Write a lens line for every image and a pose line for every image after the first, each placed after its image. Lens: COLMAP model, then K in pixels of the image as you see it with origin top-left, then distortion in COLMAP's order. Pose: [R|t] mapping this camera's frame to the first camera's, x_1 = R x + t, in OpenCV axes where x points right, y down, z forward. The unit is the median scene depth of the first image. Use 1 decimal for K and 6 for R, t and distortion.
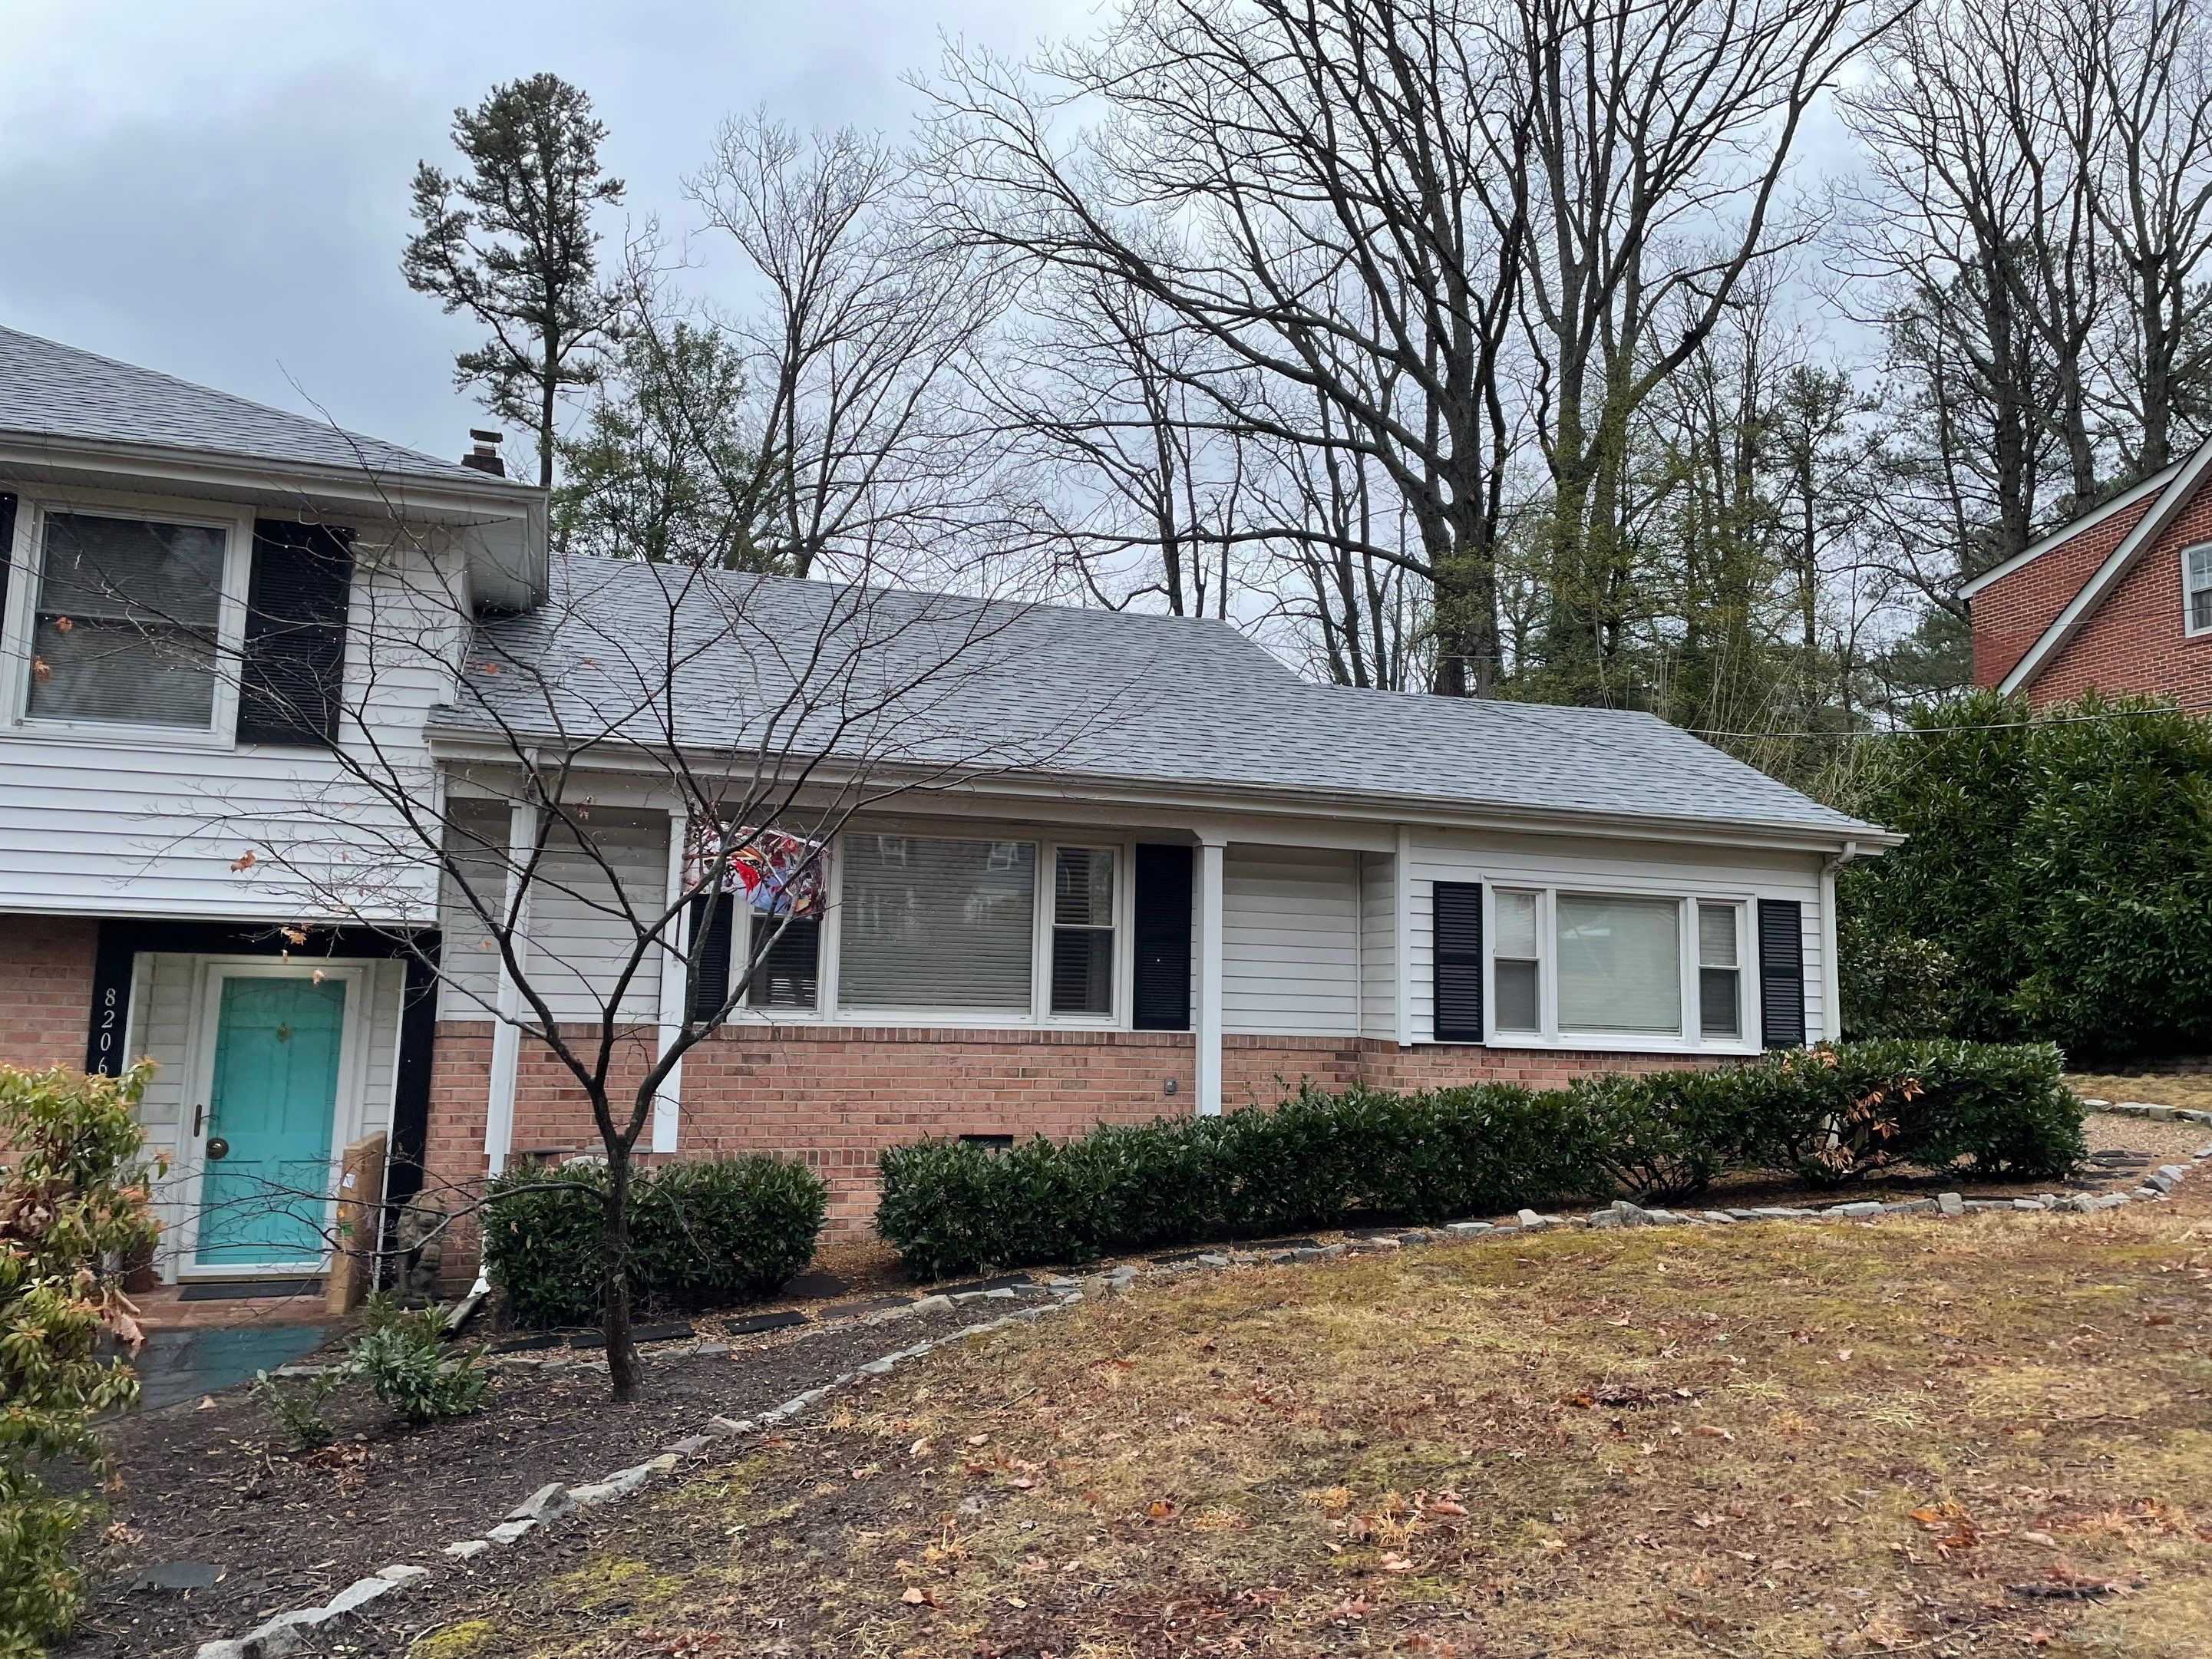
lens RADIAL K [[1711.9, 0, 1107.9], [0, 1711.9, 784.4], [0, 0, 1]] dist [0.094034, -0.128189]
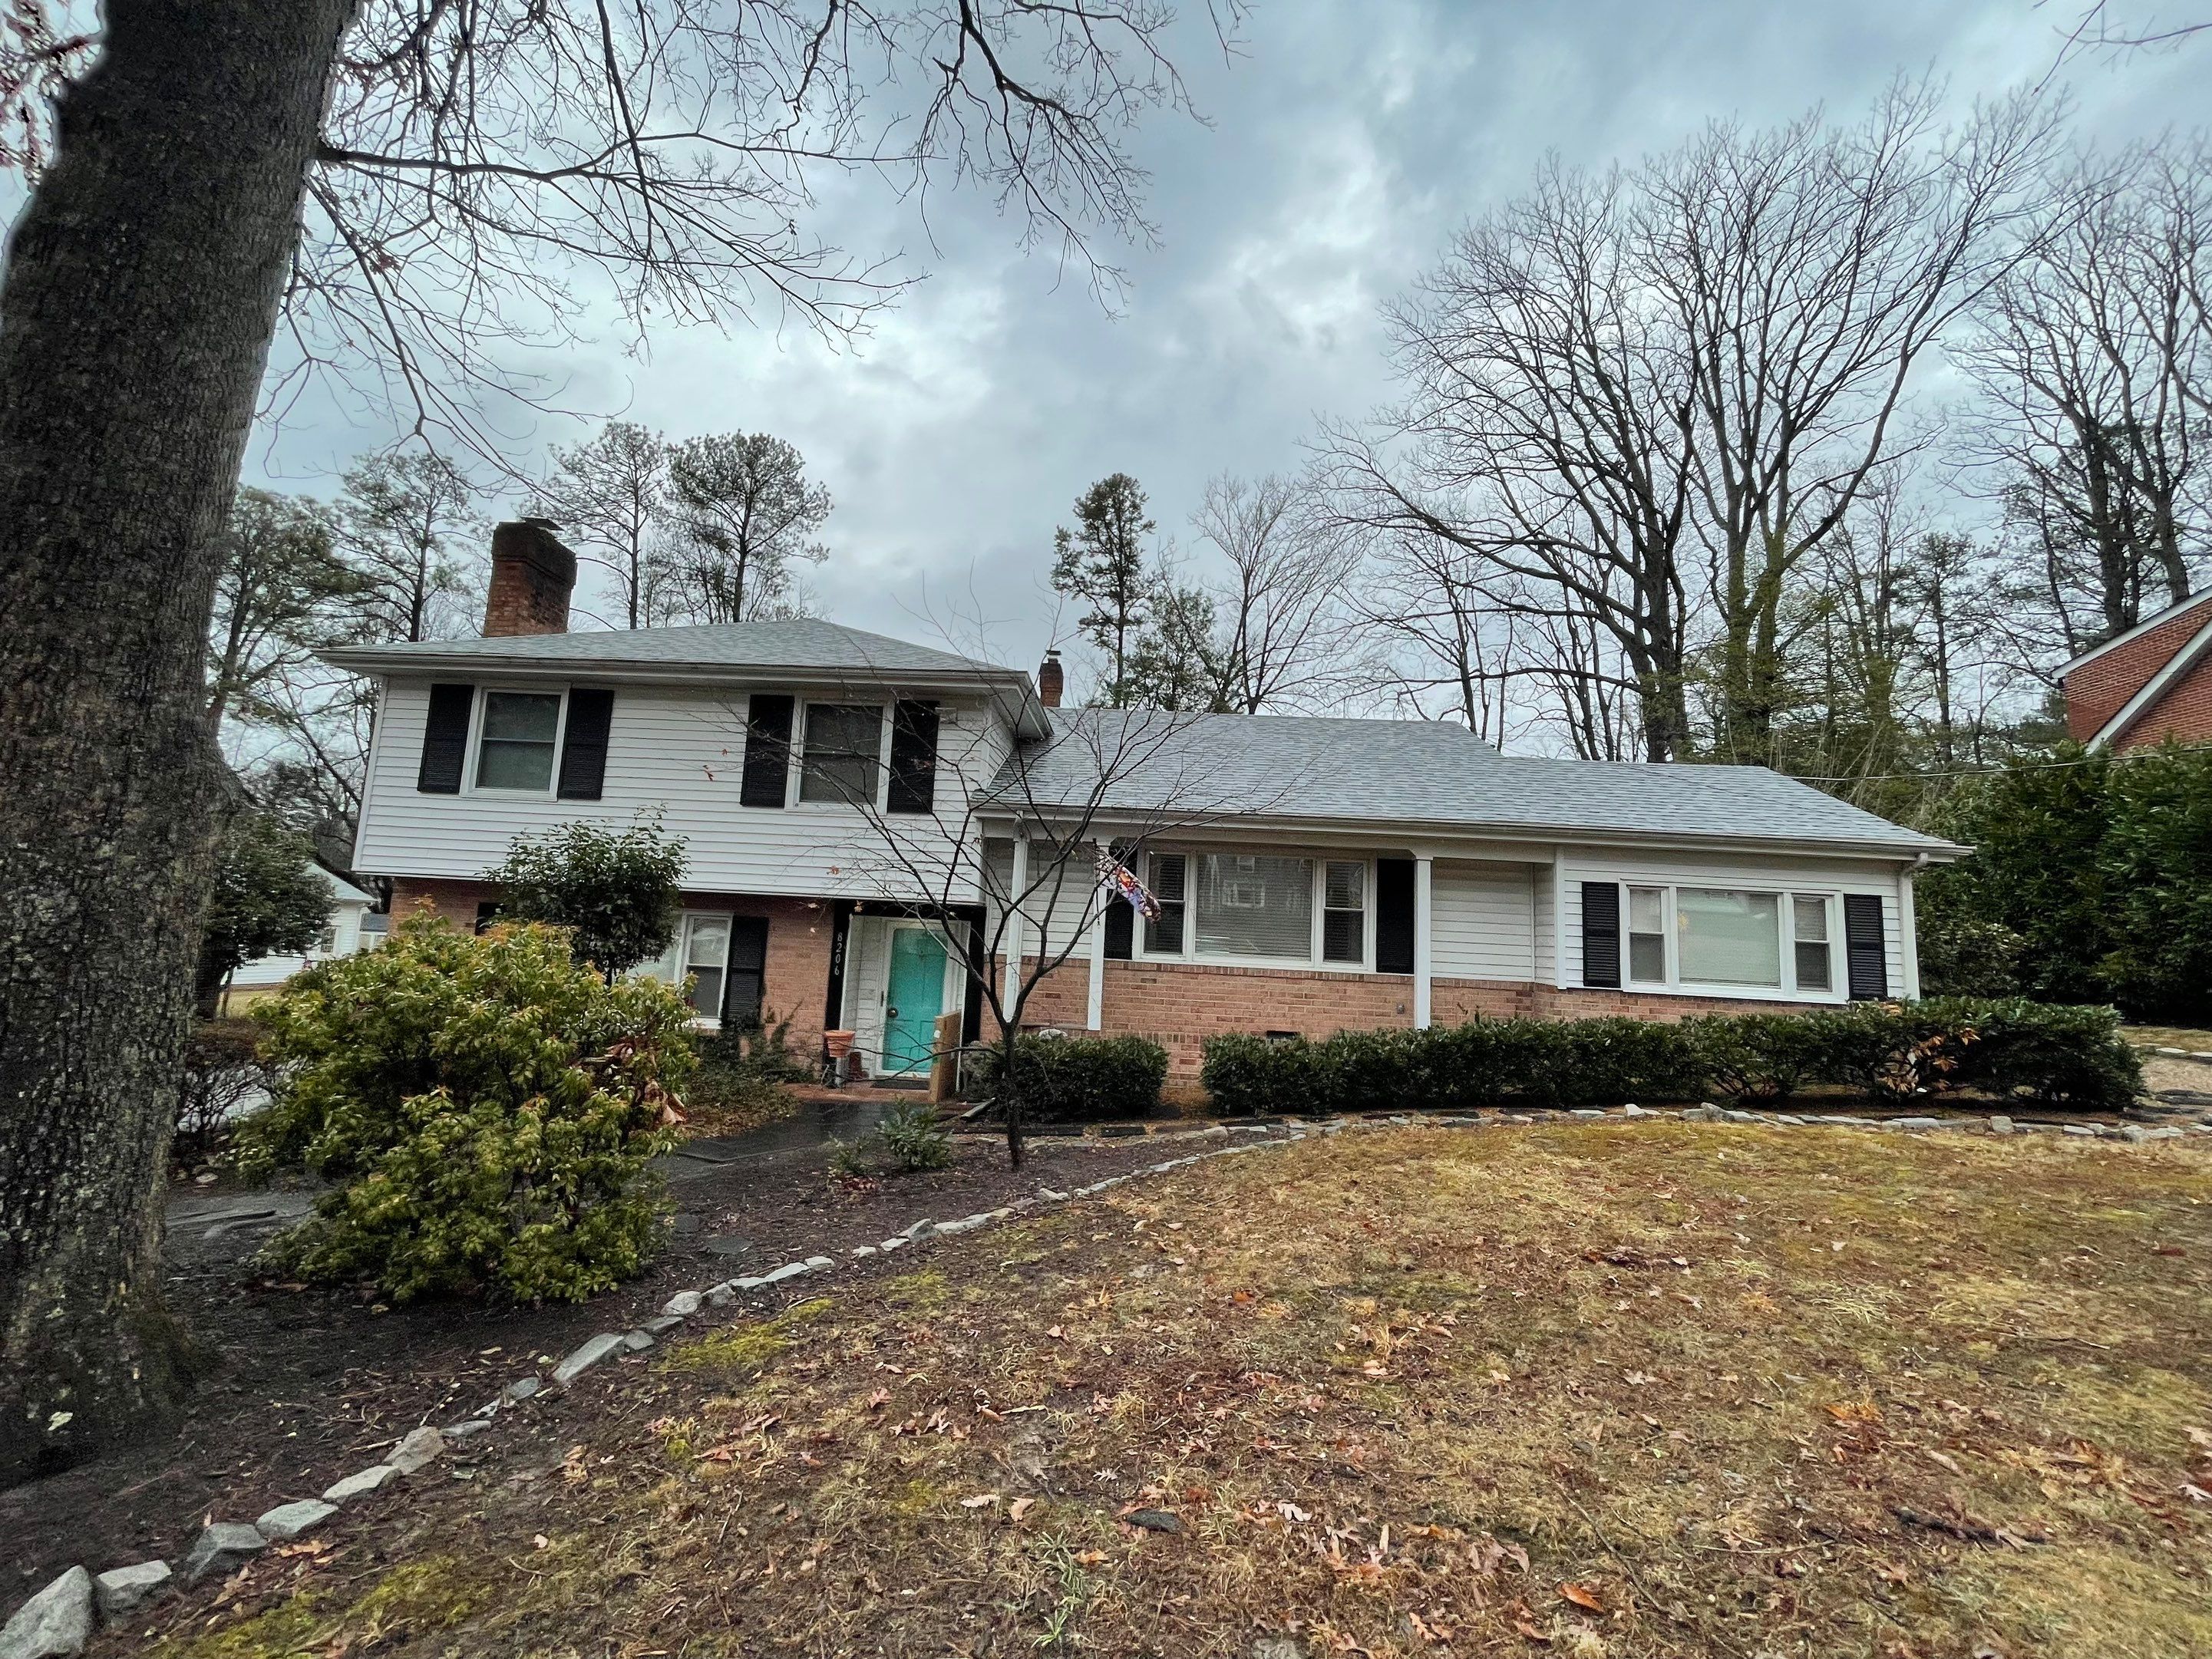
lens RADIAL K [[912.6, 0, 1094.6], [0, 912.6, 818.0], [0, 0, 1]] dist [-0.007644, -0.000473]
pose [[0.928085, -0.024714, -0.371548, 0.082840], [0.019892, 0.999661, -0.016805, 0.004288], [0.371837, 0.008206, 0.928262, 0.080629]]
